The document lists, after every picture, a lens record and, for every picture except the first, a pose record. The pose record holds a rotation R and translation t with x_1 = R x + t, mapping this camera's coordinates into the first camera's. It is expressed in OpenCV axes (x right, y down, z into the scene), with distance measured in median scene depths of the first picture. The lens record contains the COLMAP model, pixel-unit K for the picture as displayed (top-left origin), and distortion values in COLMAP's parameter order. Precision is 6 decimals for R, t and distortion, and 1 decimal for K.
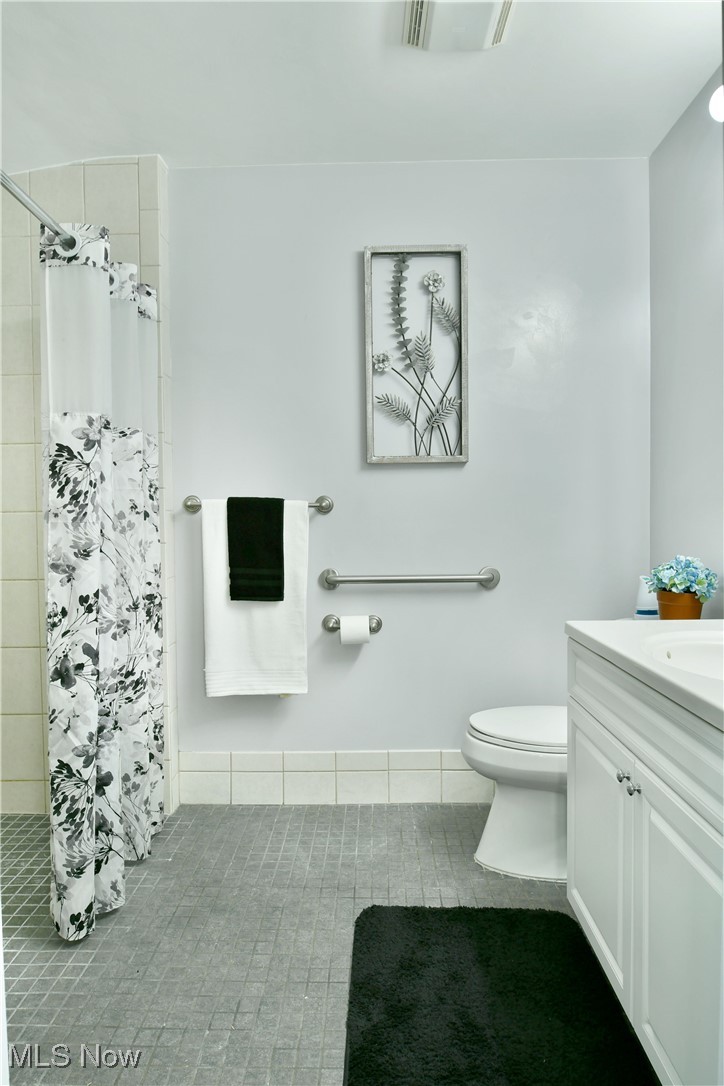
lens RADIAL K [[701.6, 0, 362.0], [0, 701.6, 543.0], [0, 0, 1]] dist [-0.004310, -0.000825]
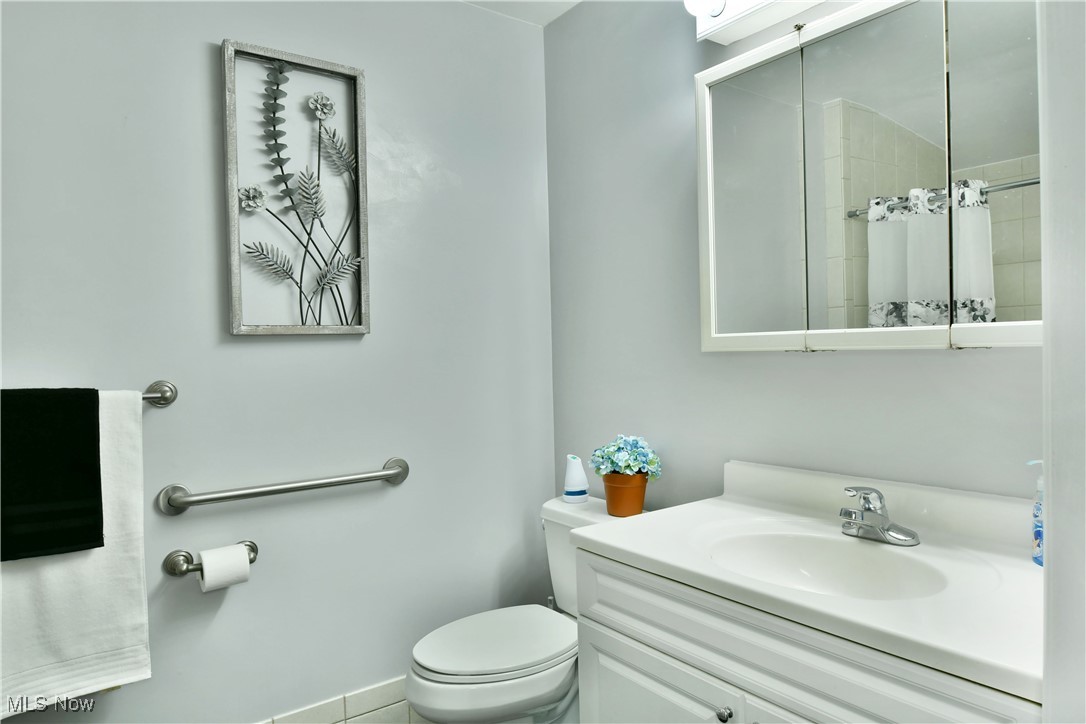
lens RADIAL K [[674.0, 0, 543.0], [0, 674.0, 362.0], [0, 0, 1]] dist [-0.009190, -0.001781]
pose [[0.780466, -0.026328, 0.624643, -0.180827], [0.045371, 0.998864, -0.014588, -0.061353], [-0.623549, 0.039726, 0.780774, 0.259780]]
